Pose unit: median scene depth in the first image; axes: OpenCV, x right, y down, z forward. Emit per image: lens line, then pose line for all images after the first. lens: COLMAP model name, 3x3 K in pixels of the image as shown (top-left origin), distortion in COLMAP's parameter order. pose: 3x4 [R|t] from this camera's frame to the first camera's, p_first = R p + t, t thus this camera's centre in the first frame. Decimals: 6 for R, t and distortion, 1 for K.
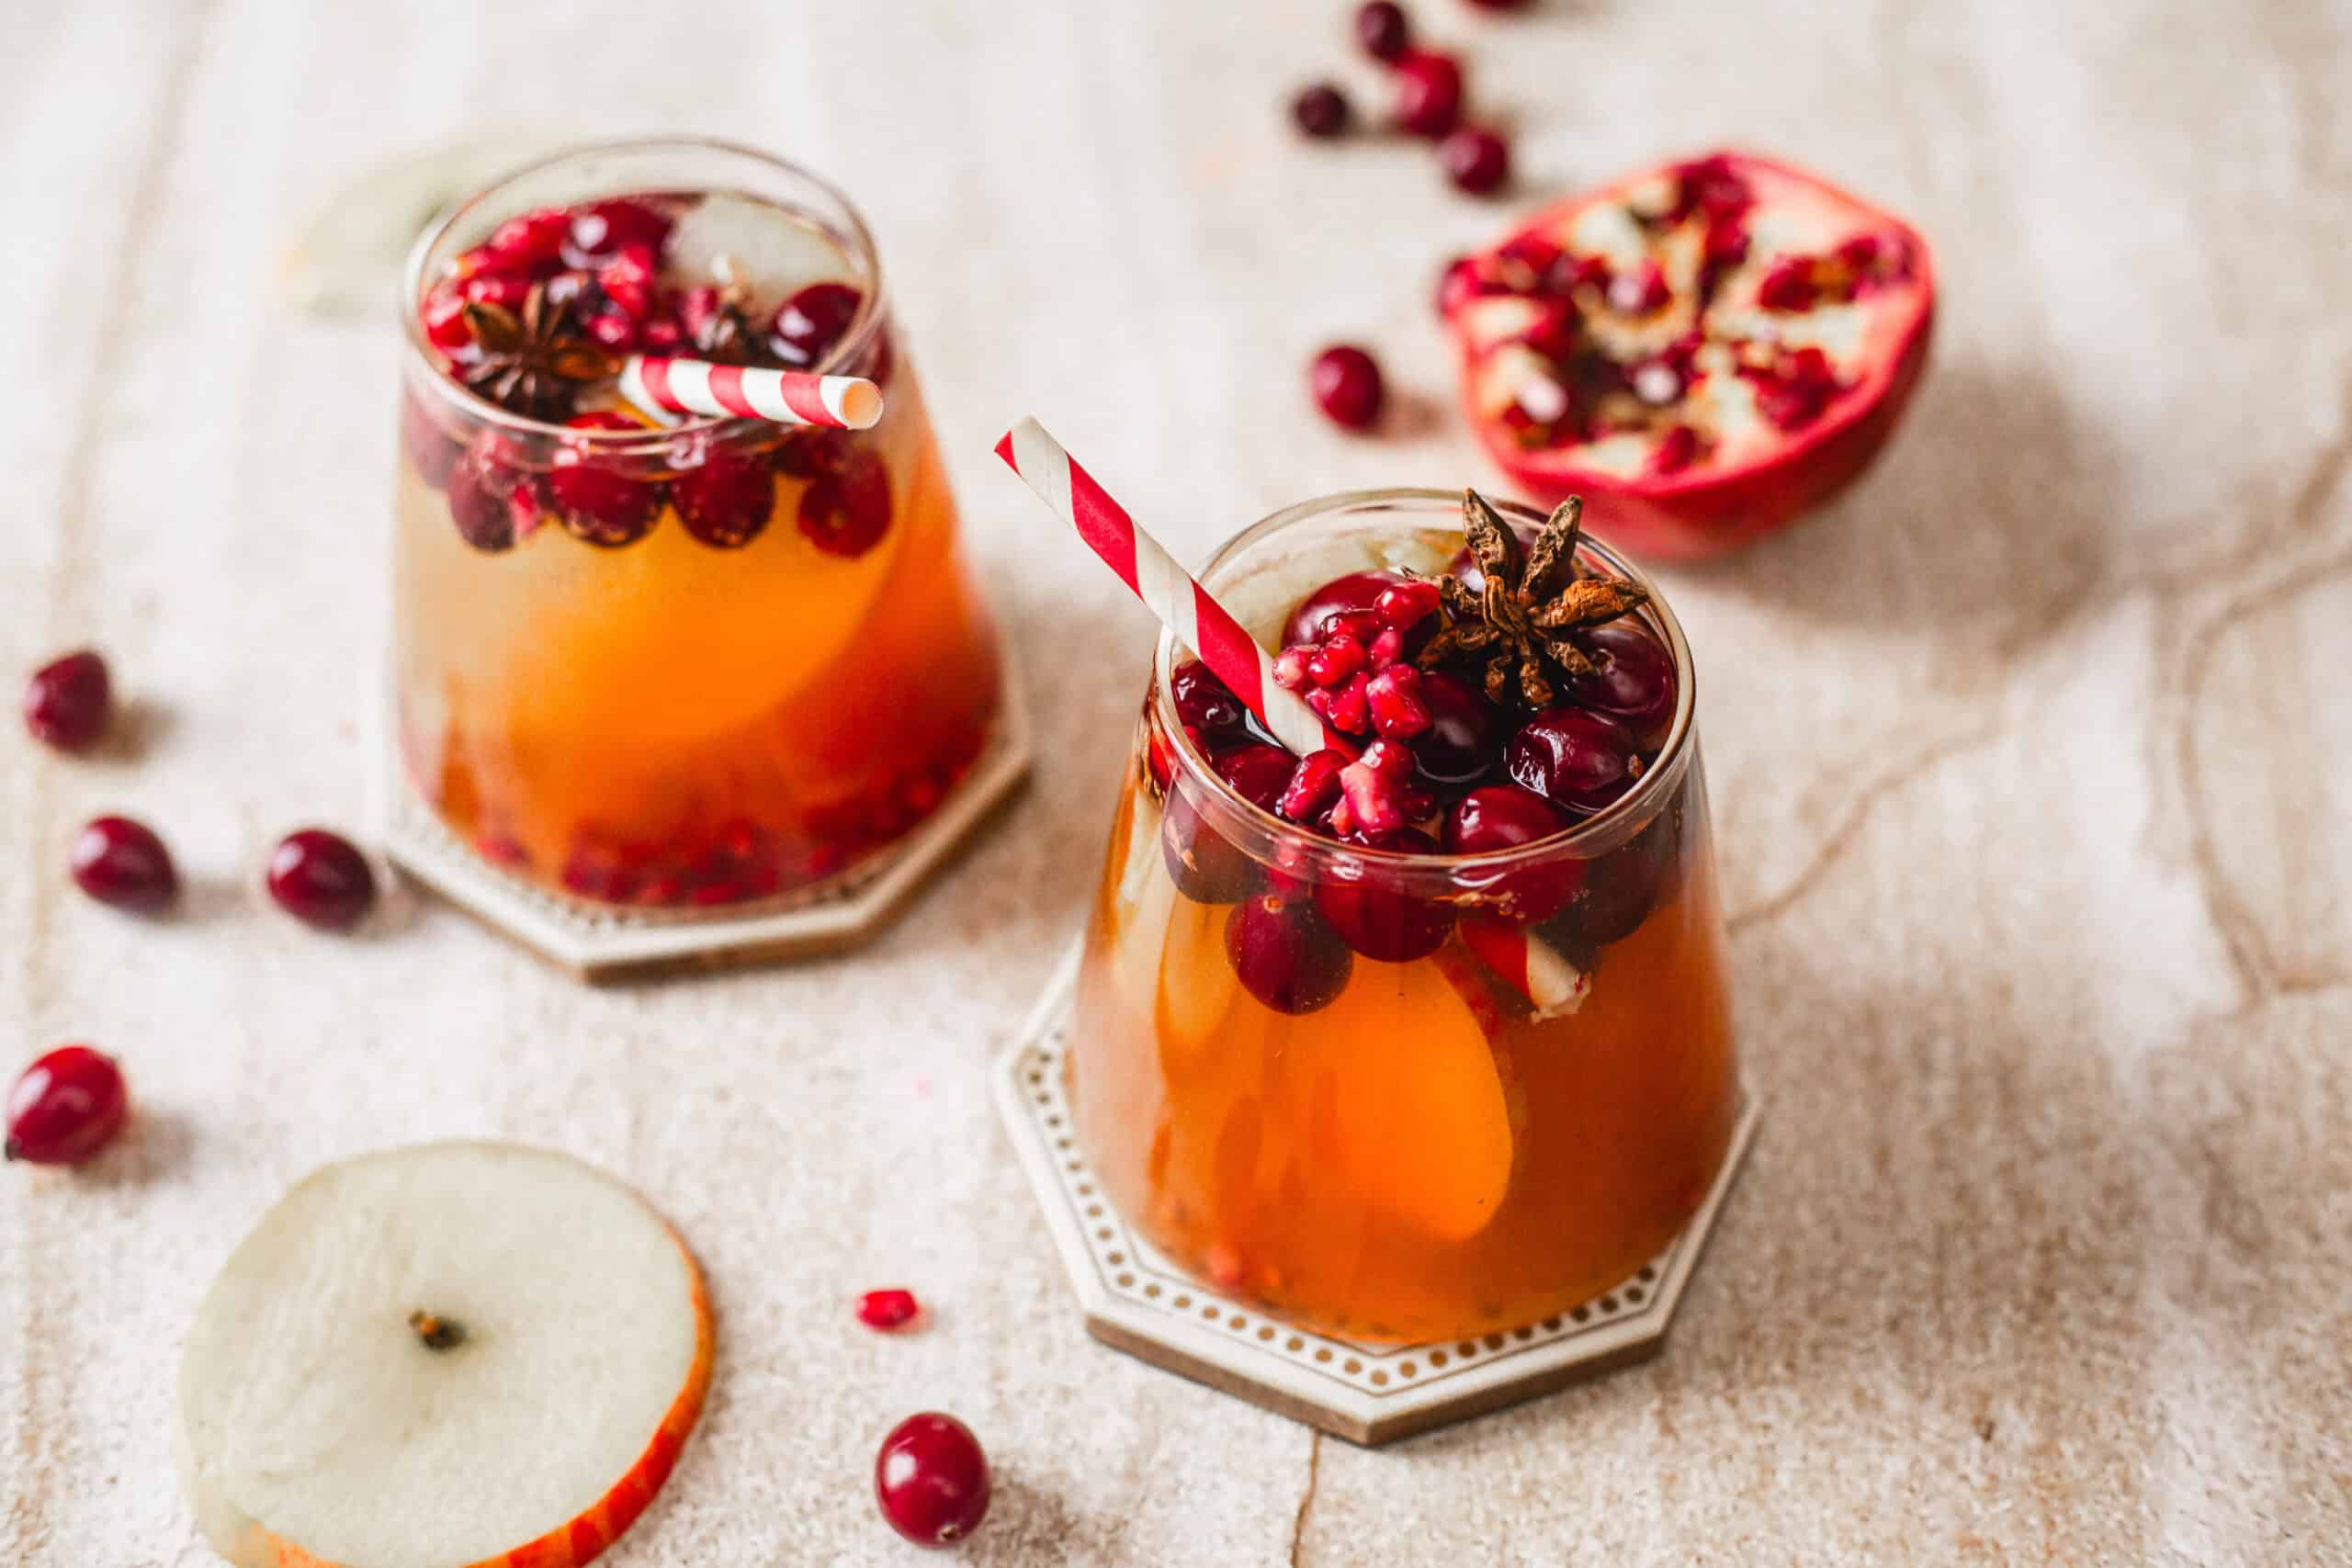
lens RADIAL K [[3740.6, 0, 1176.0], [0, 3740.6, 784.0], [0, 0, 1]] dist [-0.112366, -0.203275]
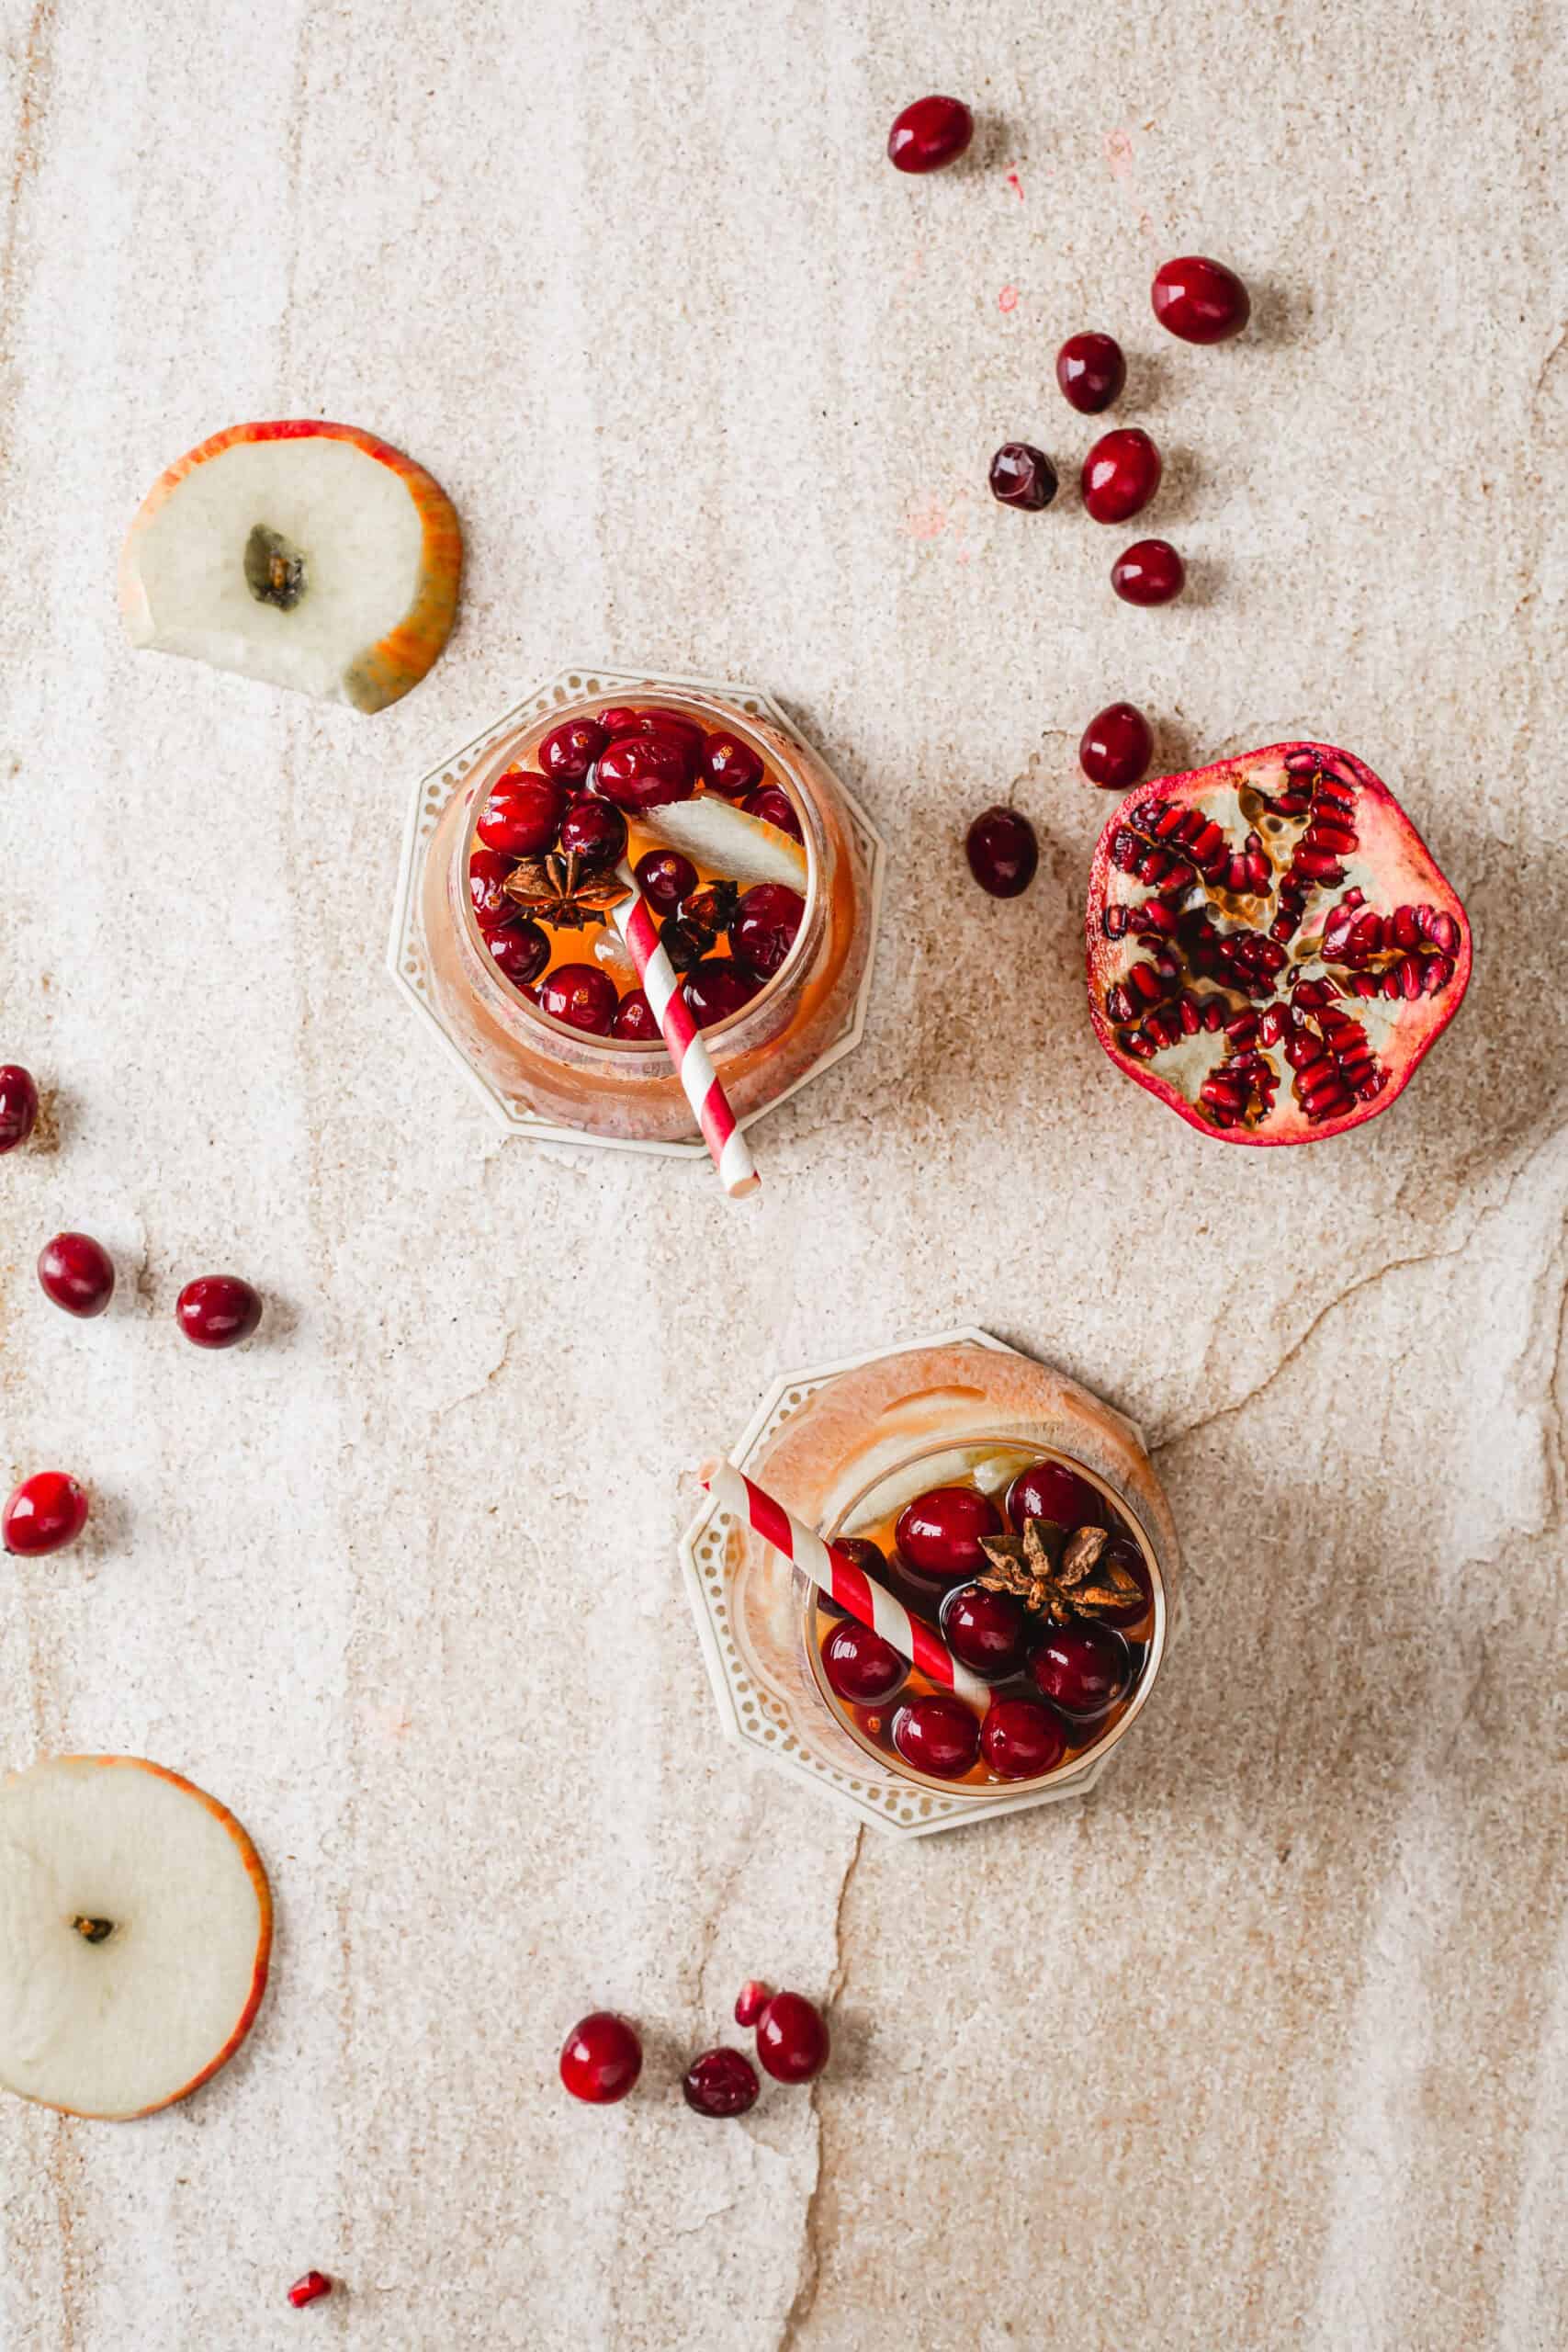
lens RADIAL K [[3948.2, 0, 776.8], [0, 3948.2, 1107.3], [0, 0, 1]] dist [-0.112063, -0.087463]
pose [[0.995030, 0.091054, 0.040309, -0.092941], [-0.094509, 0.736050, 0.670298, -1.150815], [0.031364, -0.670776, 0.740997, -0.037247]]
